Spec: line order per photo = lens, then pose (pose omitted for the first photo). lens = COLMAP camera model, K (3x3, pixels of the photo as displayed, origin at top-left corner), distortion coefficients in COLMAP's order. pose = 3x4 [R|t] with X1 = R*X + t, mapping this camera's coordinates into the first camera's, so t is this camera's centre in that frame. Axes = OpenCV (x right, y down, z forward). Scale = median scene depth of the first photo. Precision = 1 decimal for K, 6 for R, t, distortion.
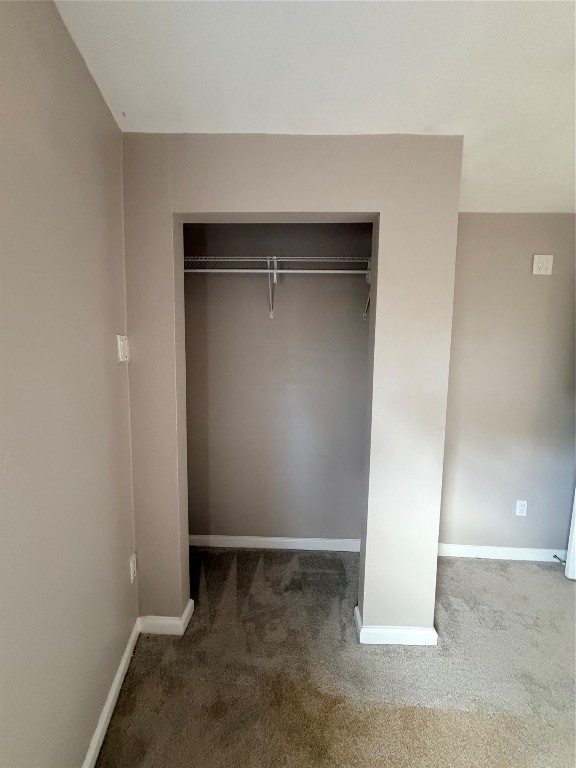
lens RADIAL K [[310.0, 0, 288.0], [0, 310.0, 384.0], [0, 0, 1]] dist [-0.000510, -0.000302]
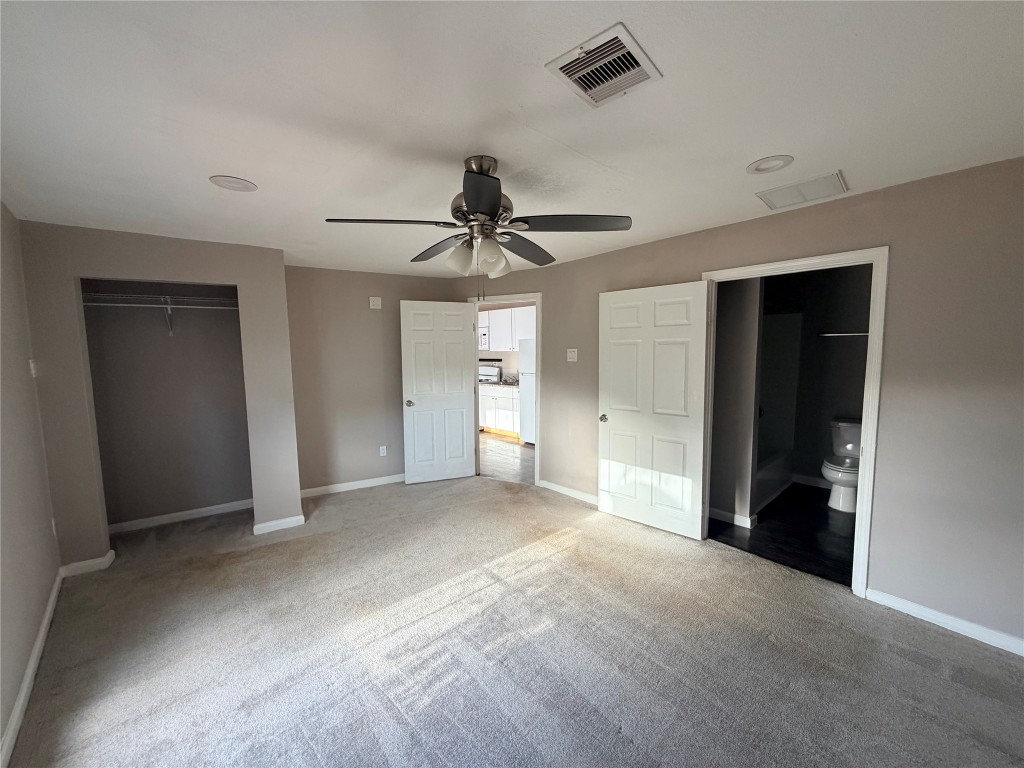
lens RADIAL K [[408.6, 0, 512.0], [0, 408.6, 384.0], [0, 0, 1]] dist [-0.000109, -0.000371]
pose [[0.832203, -0.079262, 0.548776, 0.235882], [0.081787, 0.996451, 0.019893, 0.087774], [-0.548406, 0.028328, 0.835733, -1.575000]]
